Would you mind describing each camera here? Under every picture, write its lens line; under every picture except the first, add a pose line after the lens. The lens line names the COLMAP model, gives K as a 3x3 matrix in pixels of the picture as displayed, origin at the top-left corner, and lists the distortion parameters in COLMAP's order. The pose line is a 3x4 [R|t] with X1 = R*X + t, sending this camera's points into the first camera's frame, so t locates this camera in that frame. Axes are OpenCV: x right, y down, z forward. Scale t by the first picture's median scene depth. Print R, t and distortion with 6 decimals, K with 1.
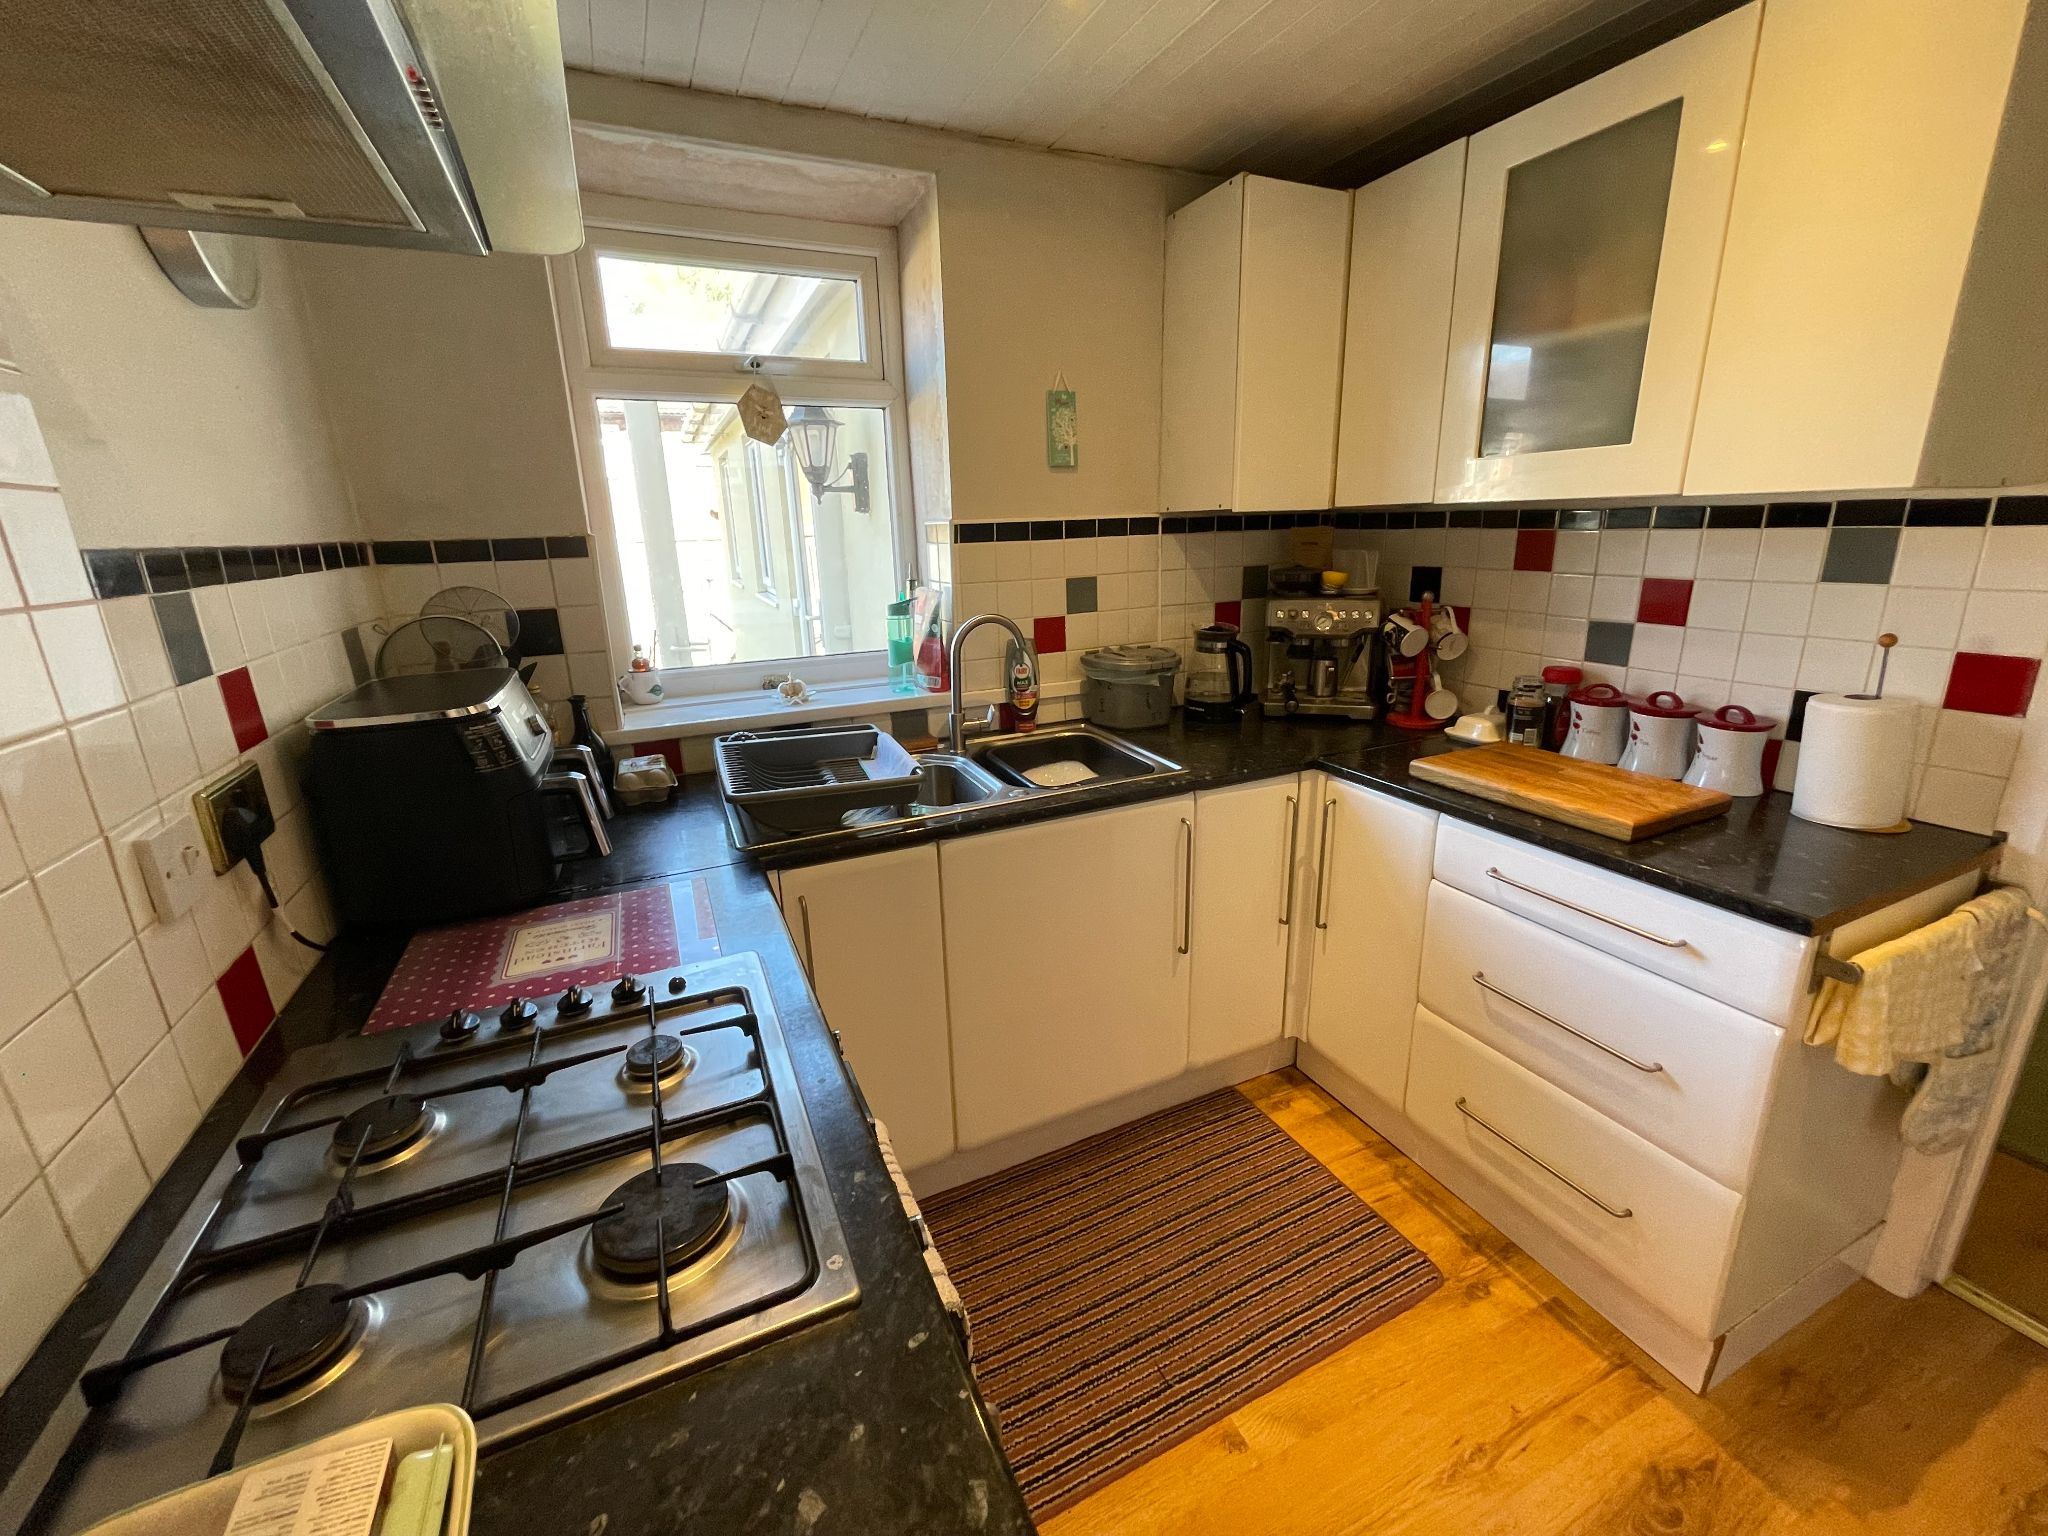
lens RADIAL K [[826.5, 0, 1024.1], [0, 826.5, 758.1], [0, 0, 1]] dist [-0.003878, 0.000270]
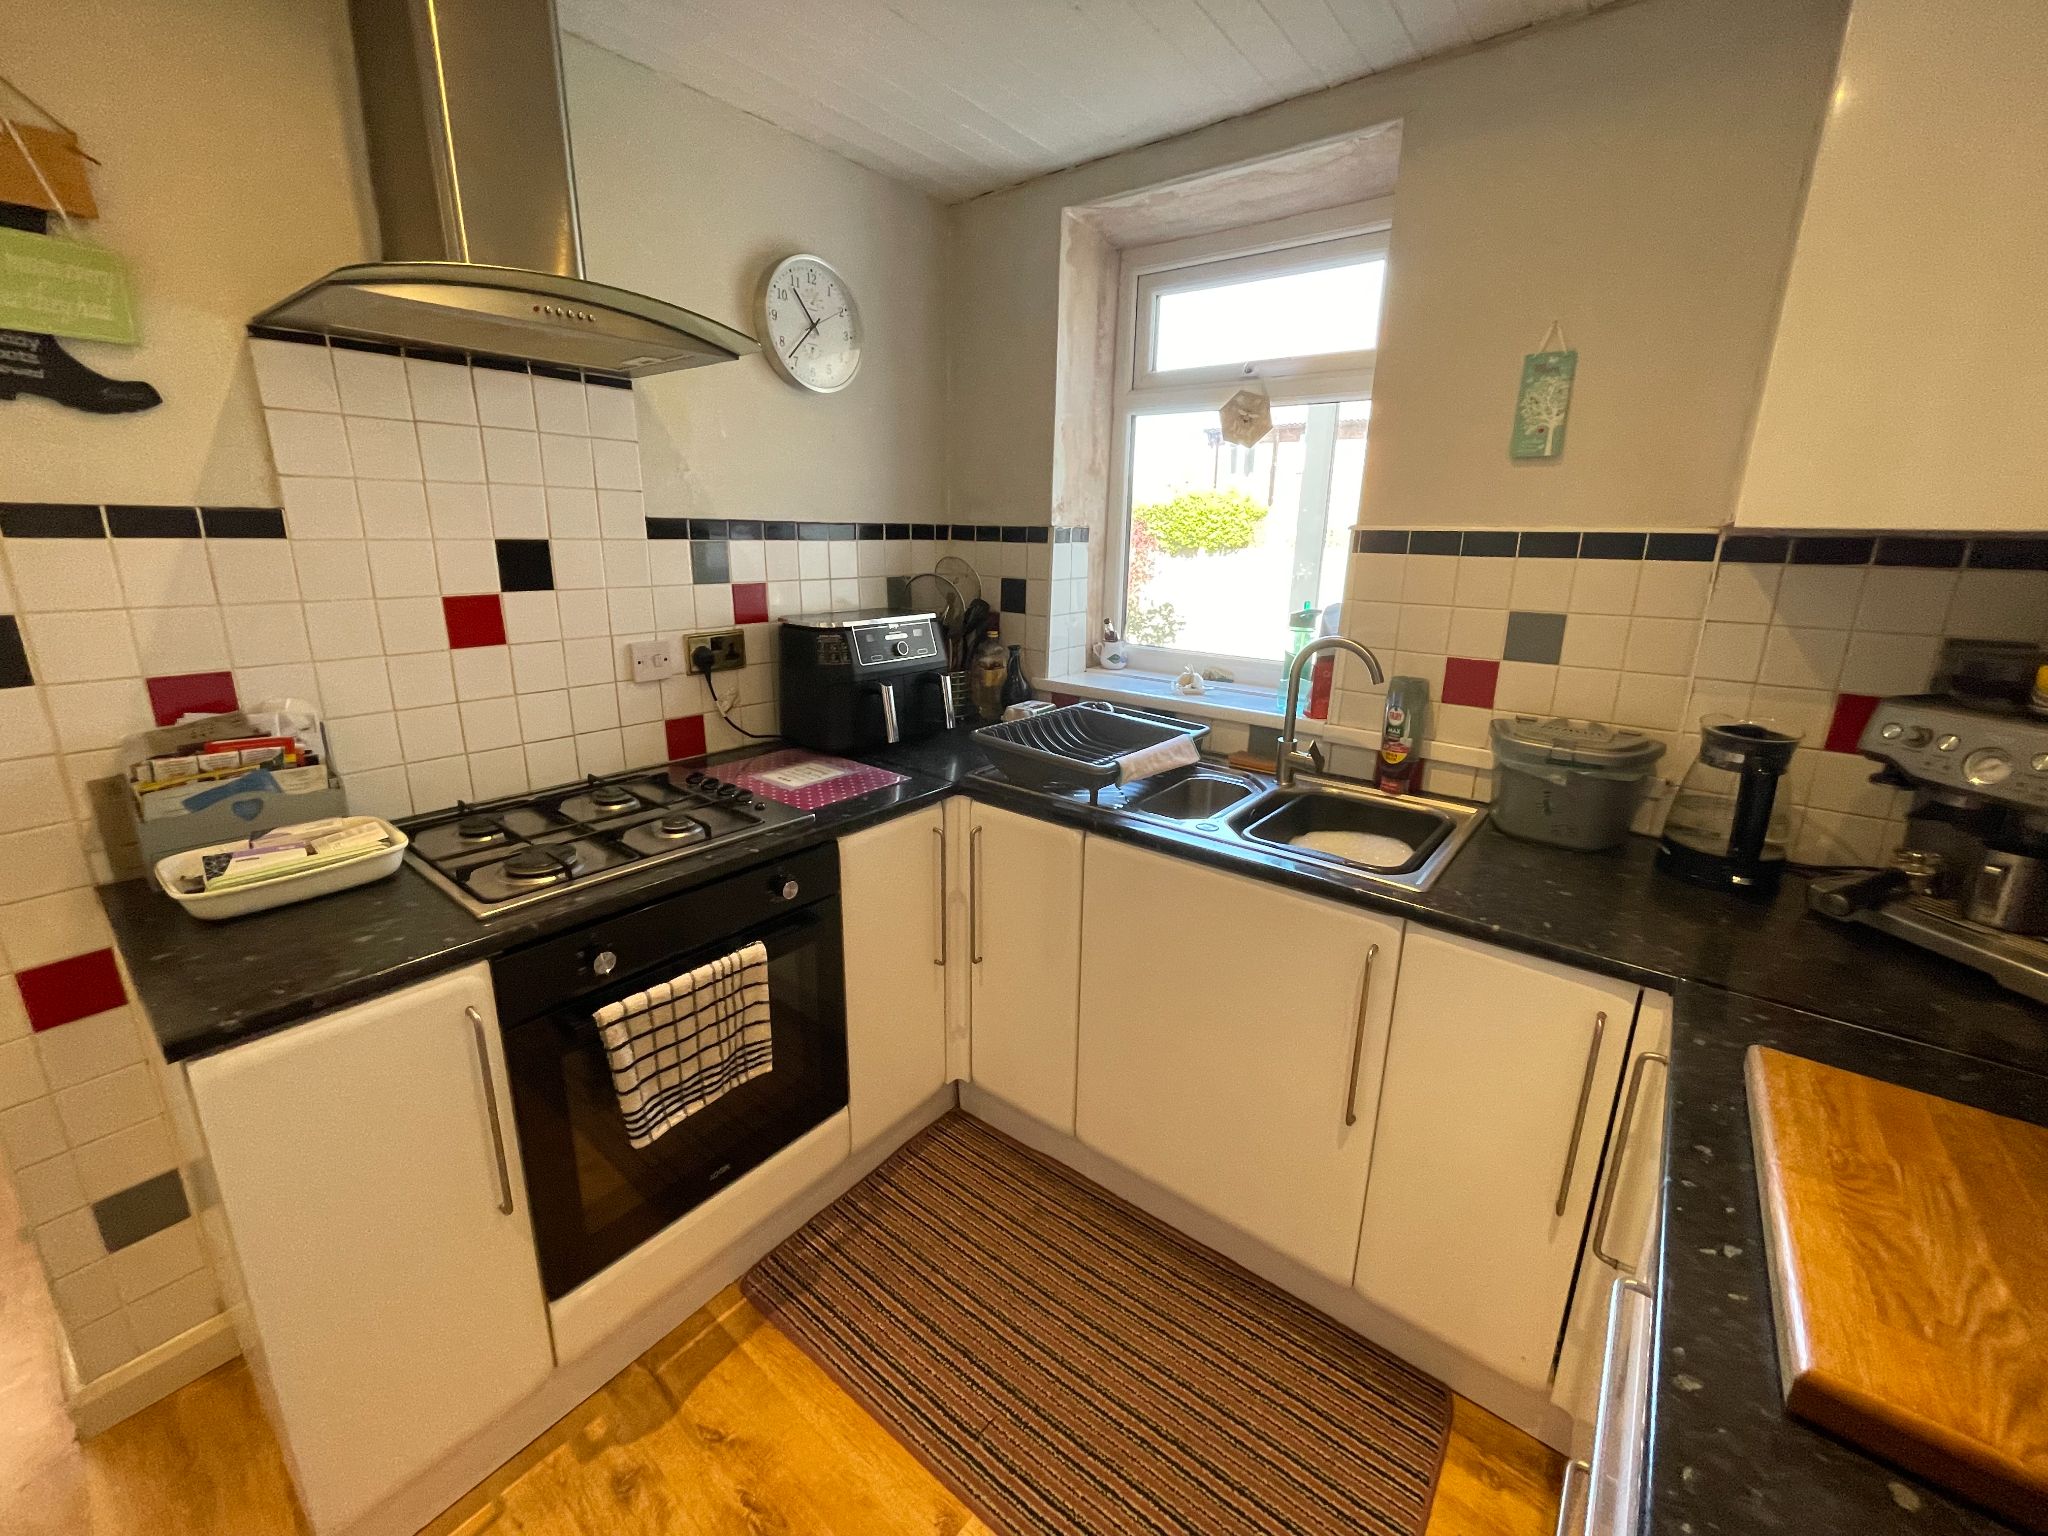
lens RADIAL K [[826.5, 0, 1022.1], [0, 826.5, 758.3], [0, 0, 1]] dist [-0.003878, 0.000270]
pose [[0.445843, 0.272787, -0.852532, 0.578974], [-0.273382, 0.948421, 0.160500, -0.105183], [0.852342, 0.161509, 0.497422, 0.327215]]
